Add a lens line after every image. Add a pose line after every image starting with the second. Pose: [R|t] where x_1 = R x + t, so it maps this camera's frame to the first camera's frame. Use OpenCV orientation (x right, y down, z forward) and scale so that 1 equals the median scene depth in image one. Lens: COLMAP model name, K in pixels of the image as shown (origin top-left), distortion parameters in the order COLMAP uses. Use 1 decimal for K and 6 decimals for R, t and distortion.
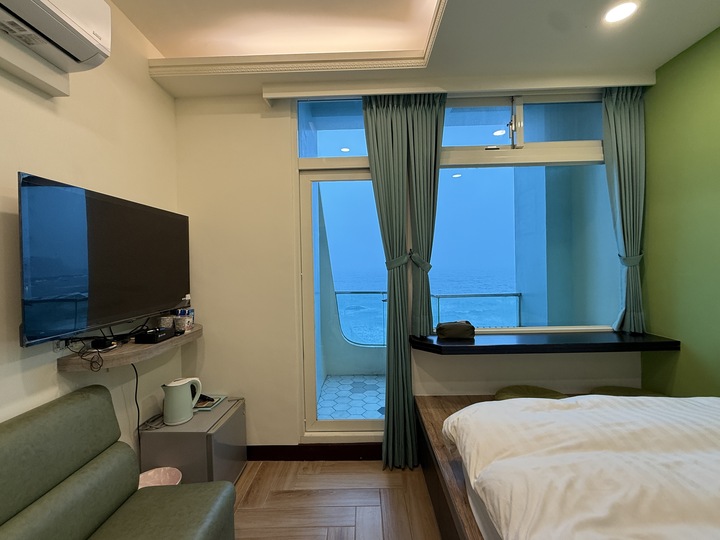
lens RADIAL K [[323.7, 0, 360.0], [0, 323.7, 270.0], [0, 0, 1]] dist [-0.001069, 0.000026]
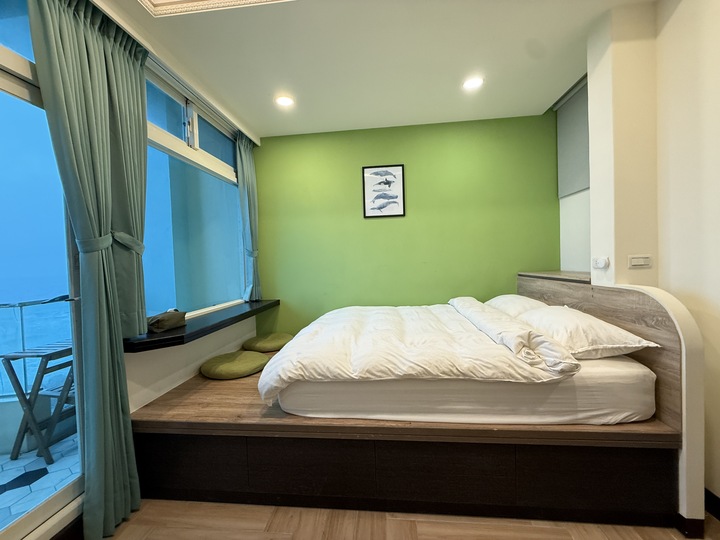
lens RADIAL K [[289.1, 0, 360.0], [0, 289.1, 270.0], [0, 0, 1]] dist [0.000443, 0.000161]
pose [[0.087962, -0.014038, 0.996025, -0.473700], [0.042474, 0.999044, 0.010330, 0.054925], [-0.995218, 0.041396, 0.088475, 0.372672]]
